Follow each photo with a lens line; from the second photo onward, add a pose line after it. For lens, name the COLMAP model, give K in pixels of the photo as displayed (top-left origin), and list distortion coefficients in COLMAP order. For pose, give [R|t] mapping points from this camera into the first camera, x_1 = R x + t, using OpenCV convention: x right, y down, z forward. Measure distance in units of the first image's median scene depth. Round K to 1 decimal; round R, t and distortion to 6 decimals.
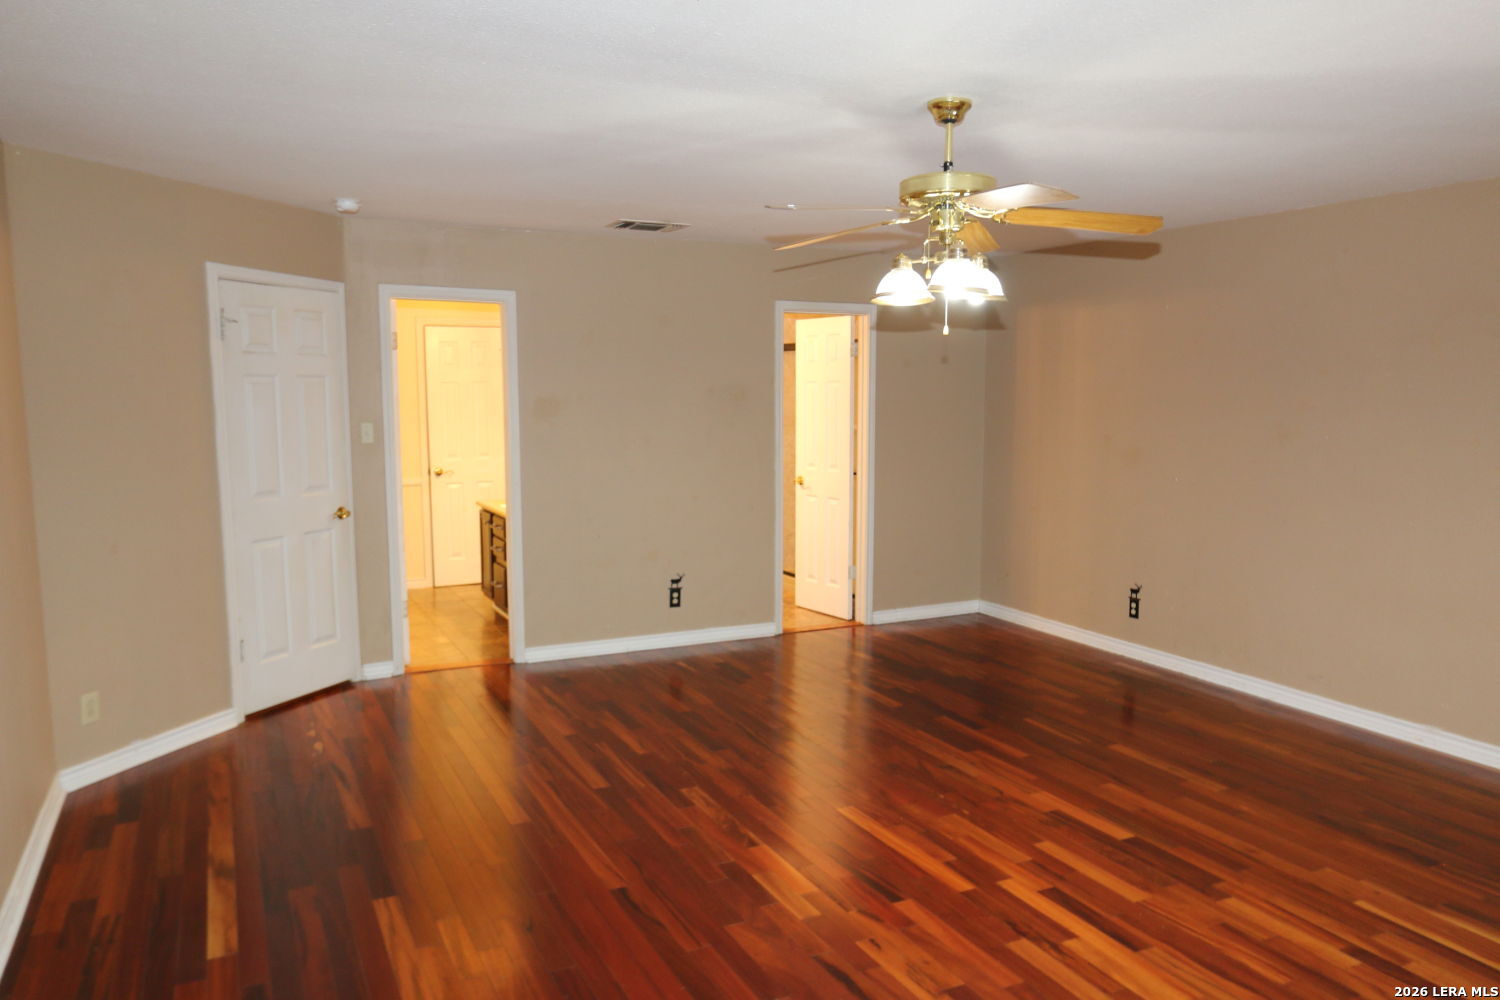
lens RADIAL K [[1096.1, 0, 751.0], [0, 1096.1, 501.1], [0, 0, 1]] dist [0.002245, -0.000745]
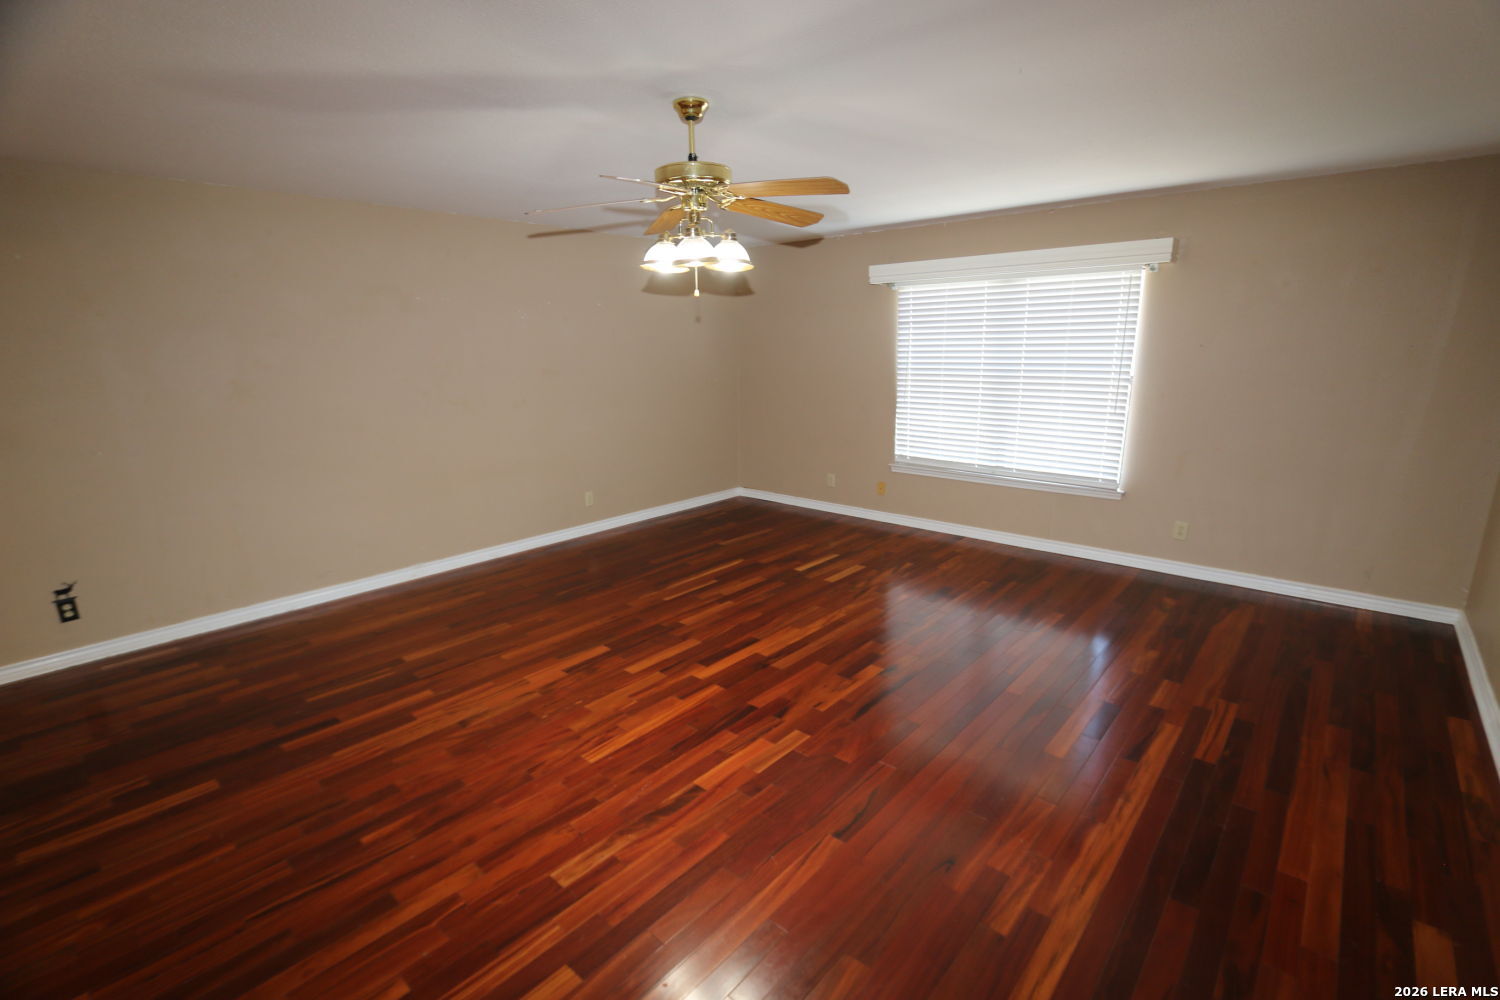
lens RADIAL K [[687.1, 0, 751.8], [0, 687.1, 499.4], [0, 0, 1]] dist [-0.013921, 0.000211]
pose [[-0.378445, -0.207245, 0.902125, -0.540250], [0.112102, 0.957177, 0.266919, -0.115854], [-0.918811, 0.202144, -0.339006, 1.101942]]
